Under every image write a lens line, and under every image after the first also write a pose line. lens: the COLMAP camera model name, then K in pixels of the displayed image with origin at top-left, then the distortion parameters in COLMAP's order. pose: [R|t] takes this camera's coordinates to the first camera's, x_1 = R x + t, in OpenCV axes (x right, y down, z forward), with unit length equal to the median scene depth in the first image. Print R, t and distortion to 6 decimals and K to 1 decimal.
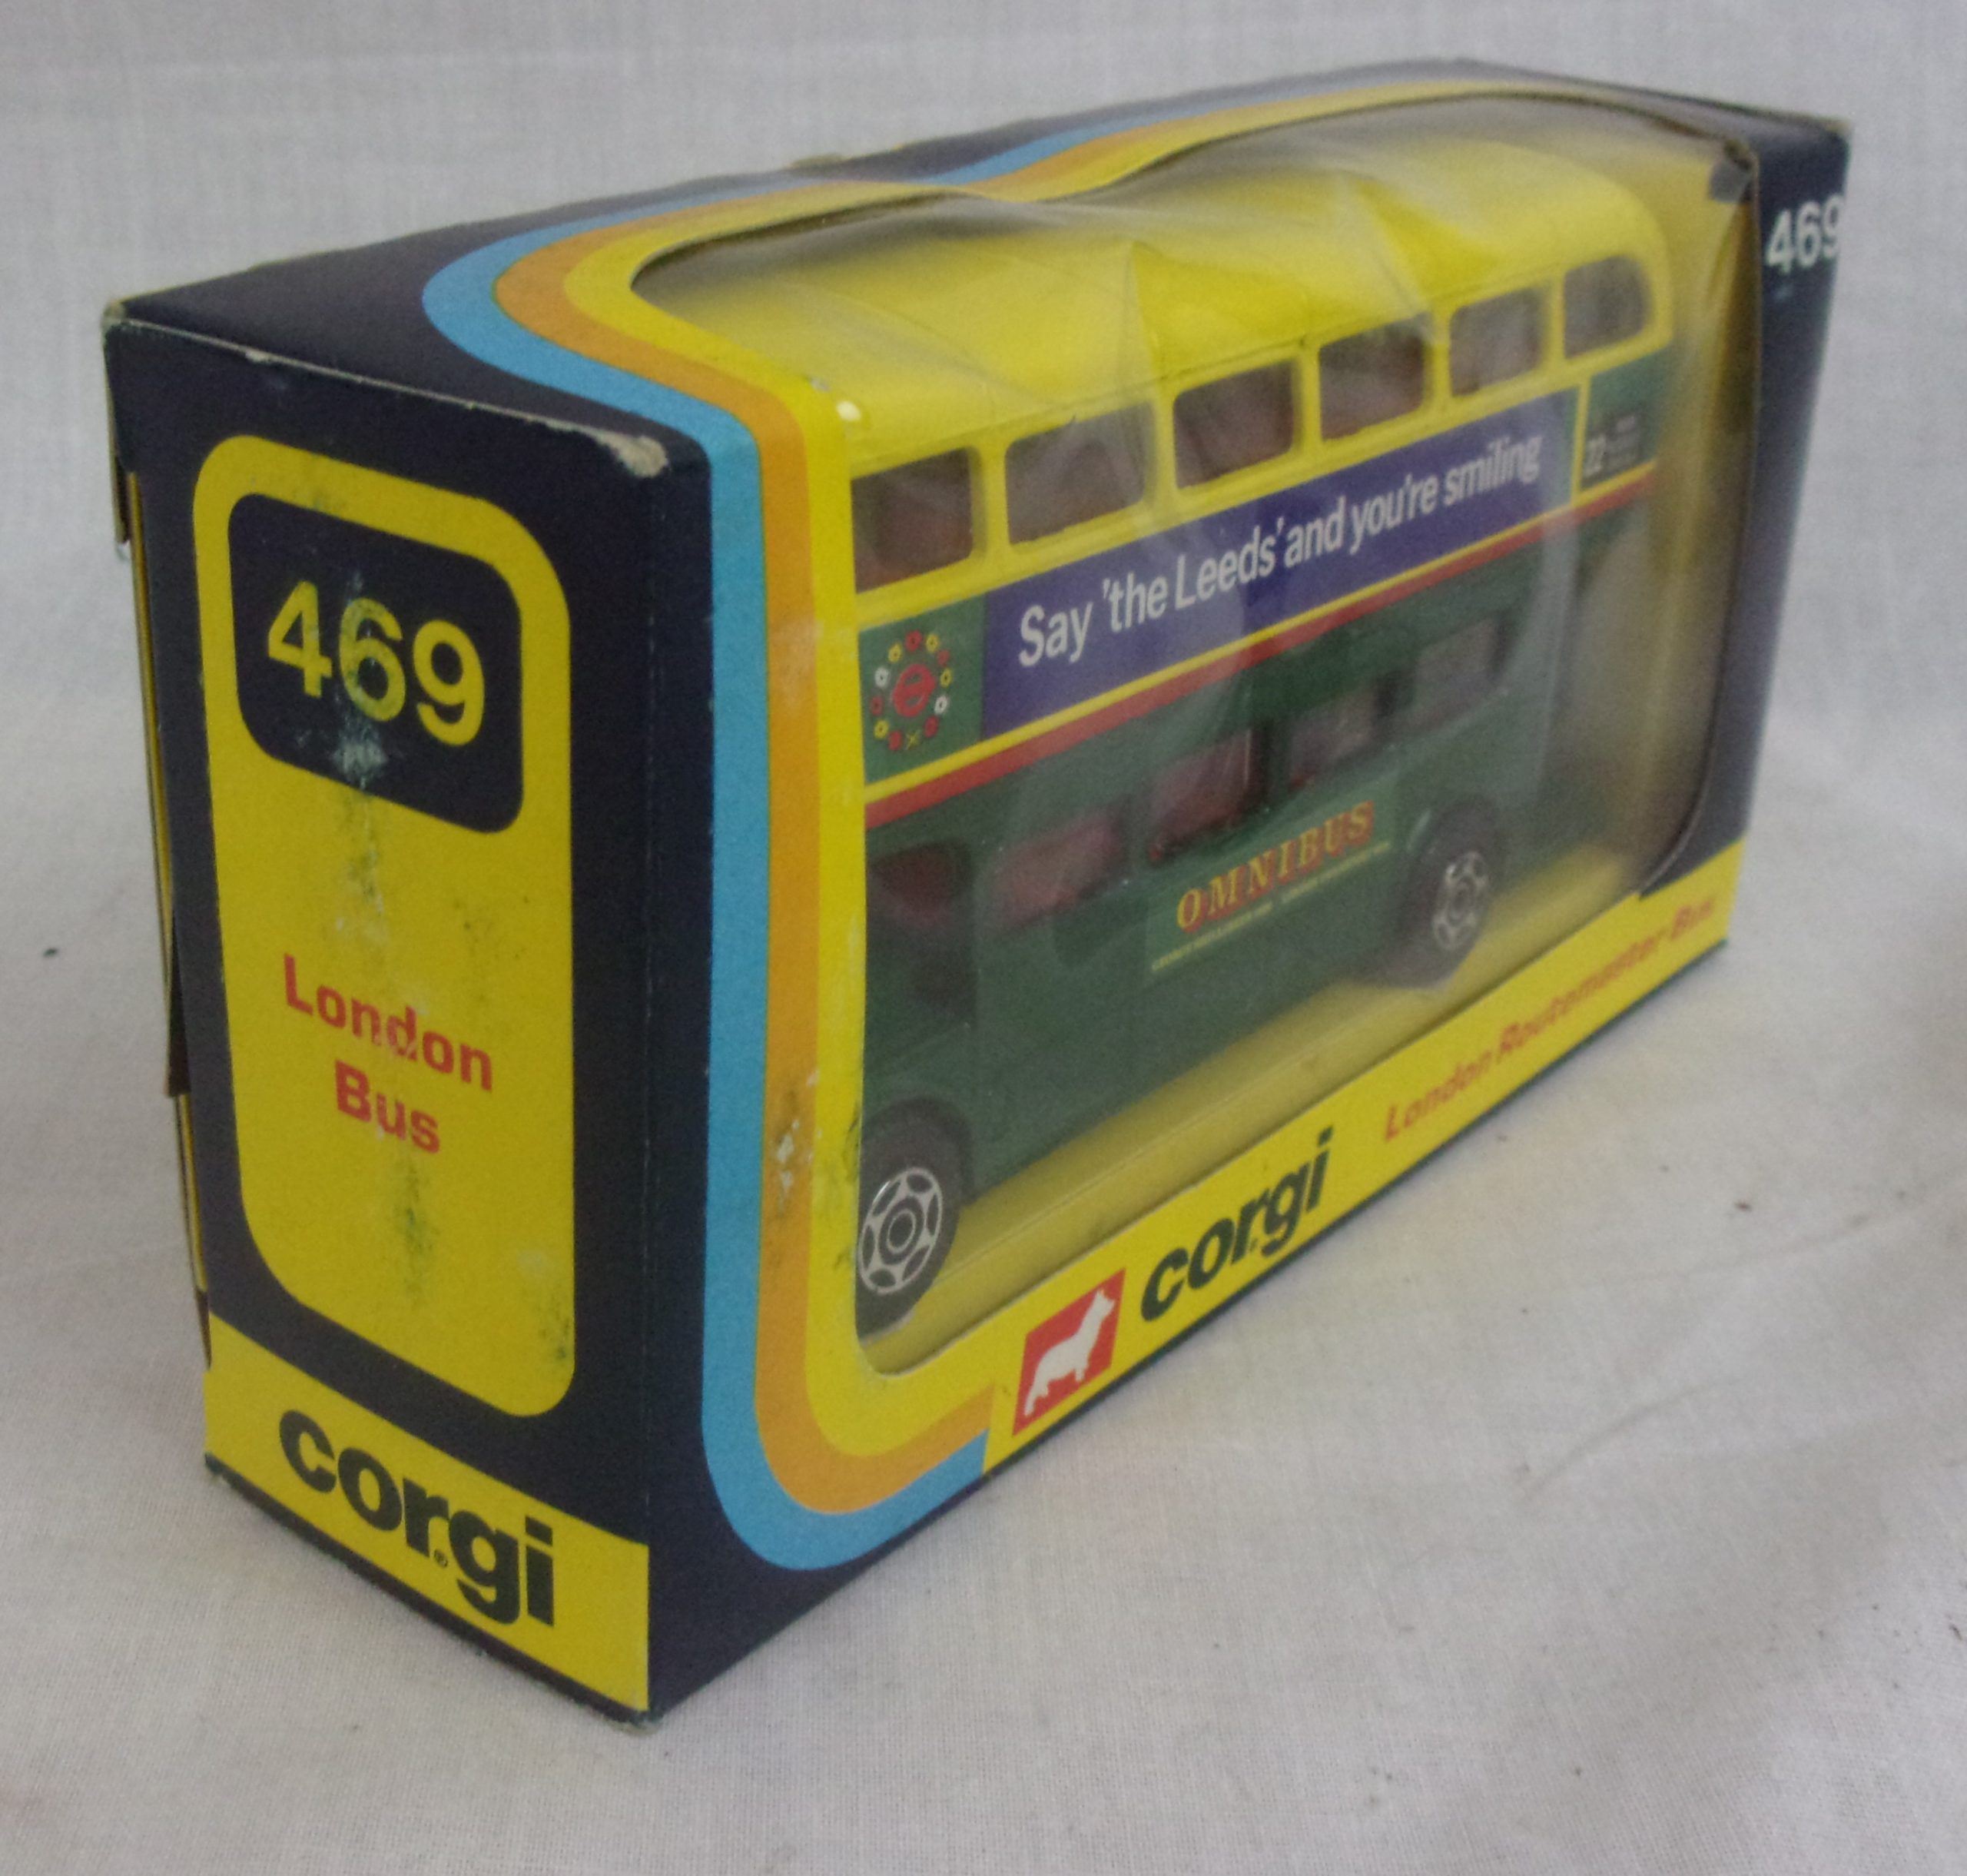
lens RADIAL K [[2962.7, 0, 979.8], [0, 2962.7, 932.7], [0, 0, 1]] dist [-0.096871, 0.000000]
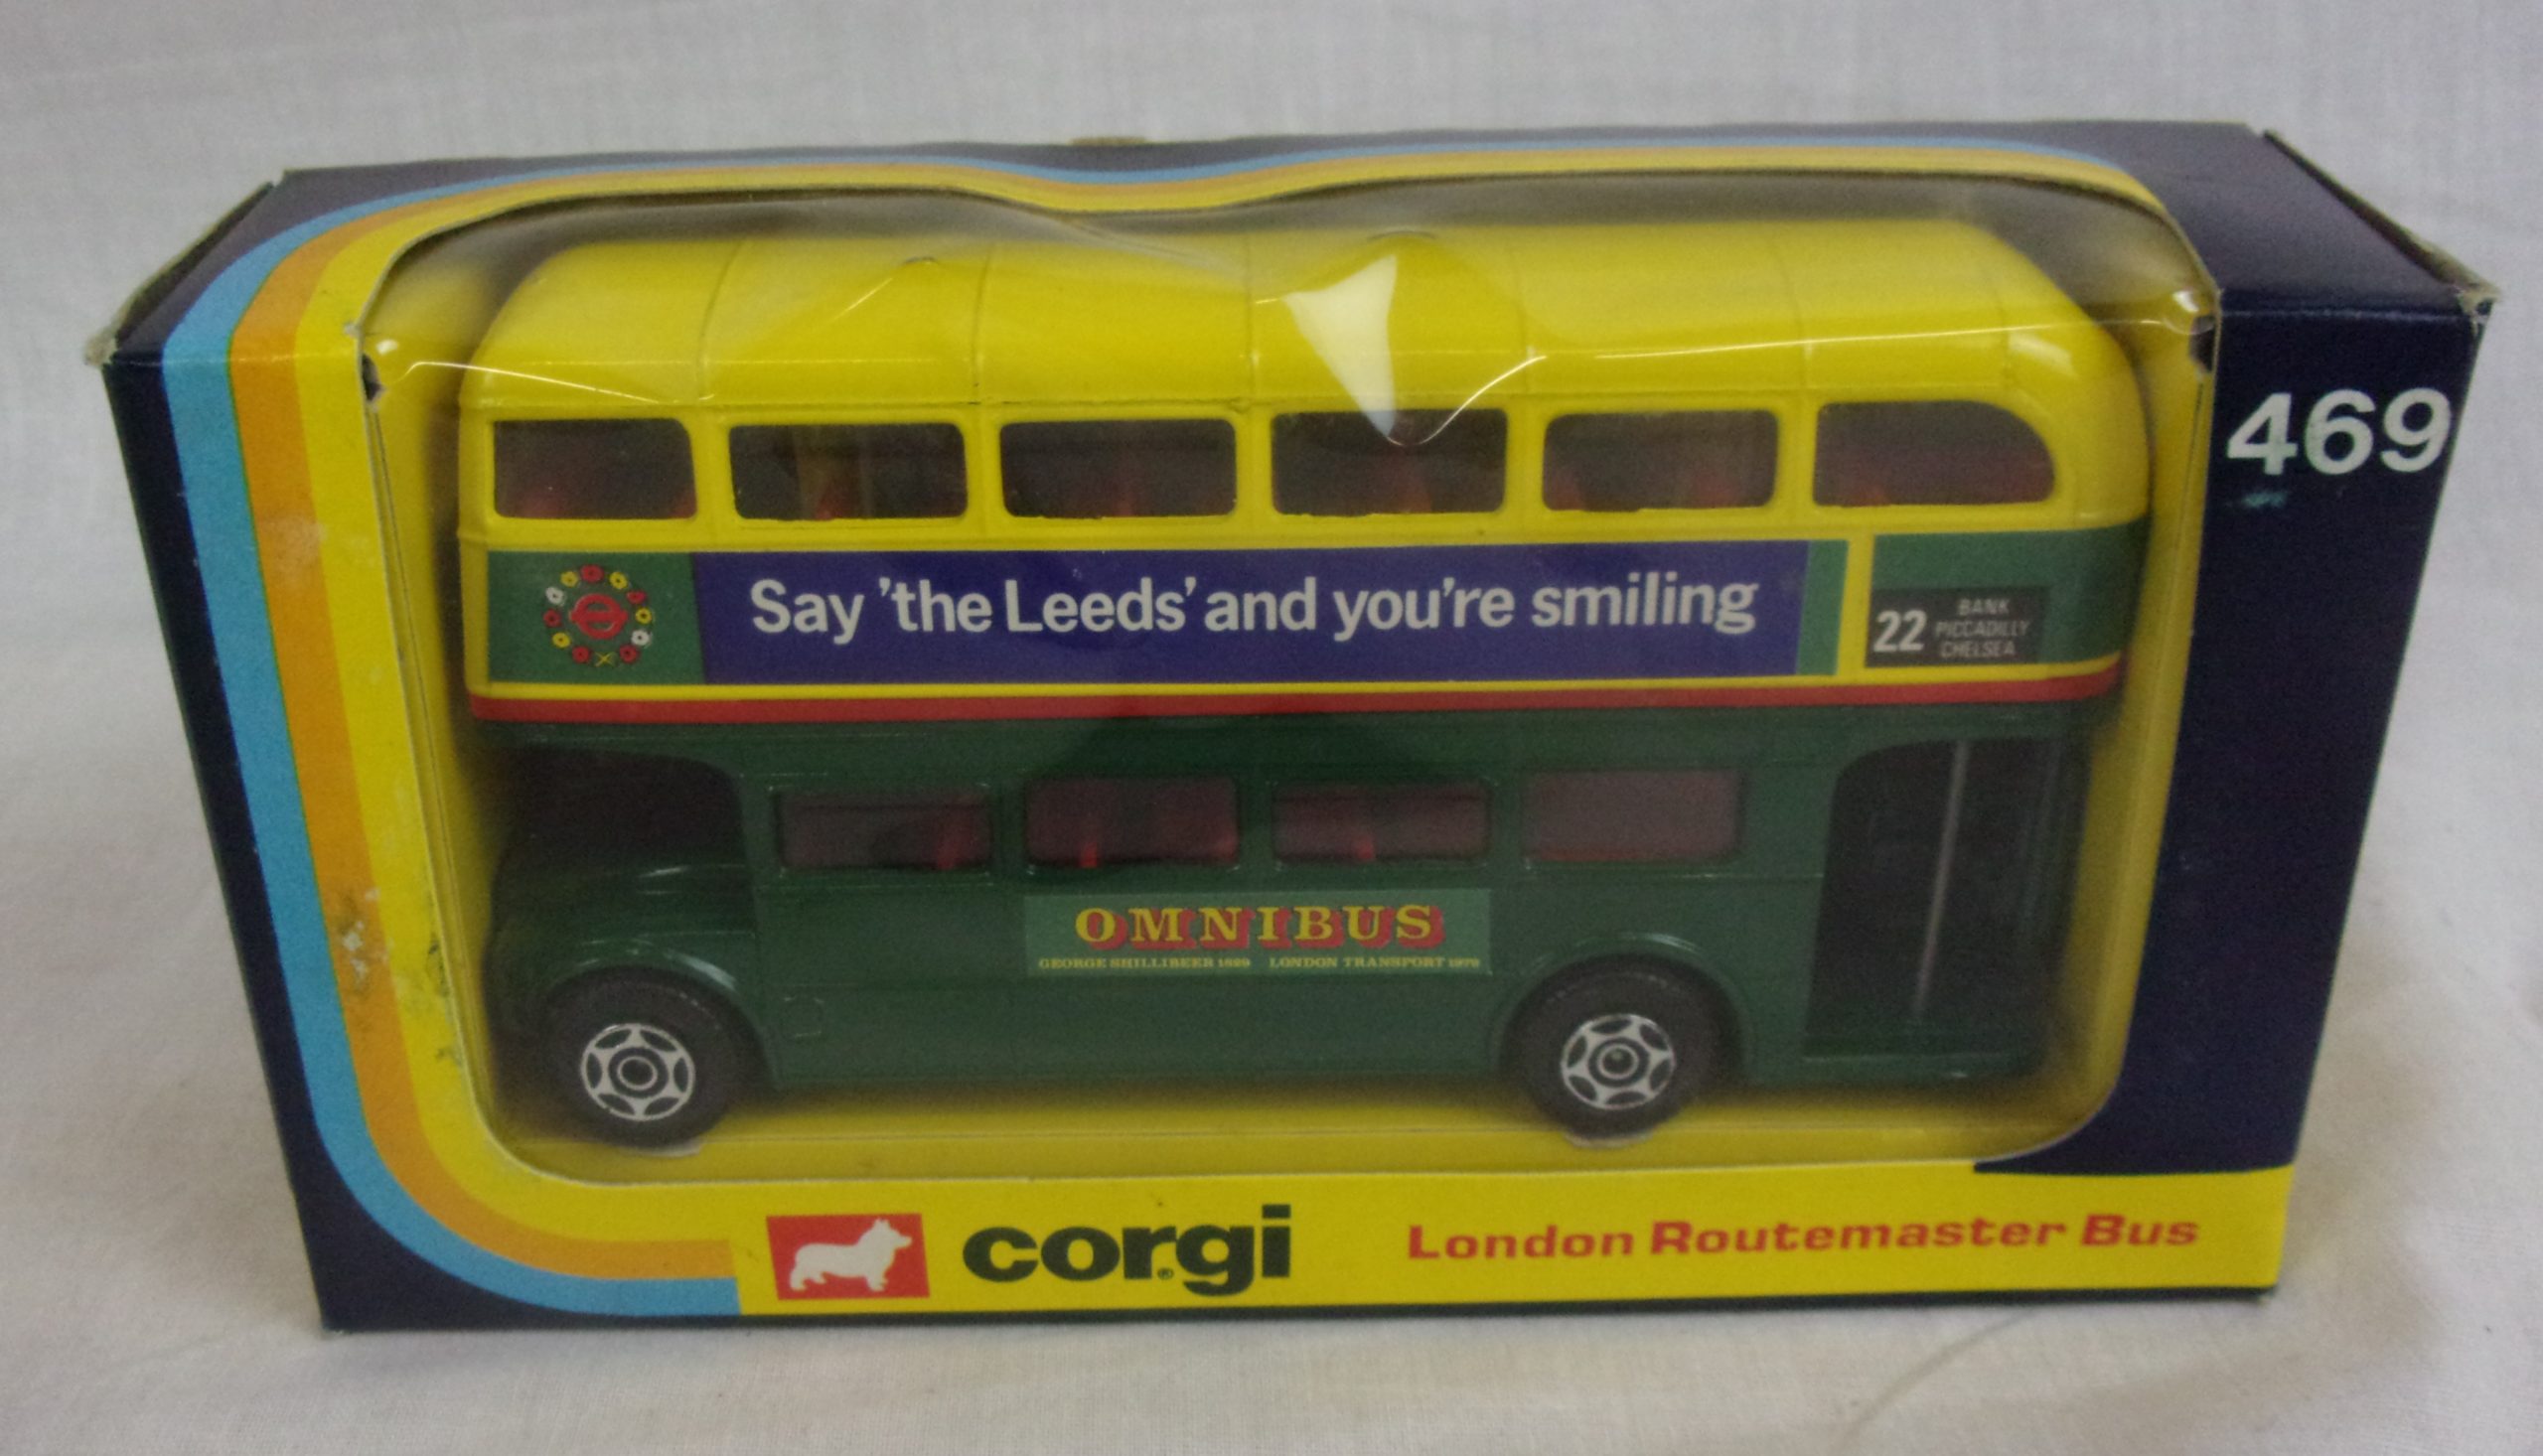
lens RADIAL K [[2456.2, 0, 1266.3], [0, 2456.2, 718.7], [0, 0, 1]] dist [0.005502, 0.000000]
pose [[0.619557, 0.317532, -0.717860, 0.715877], [-0.291955, 0.942134, 0.164760, -0.239450], [0.728637, 0.107505, 0.676410, 0.490369]]
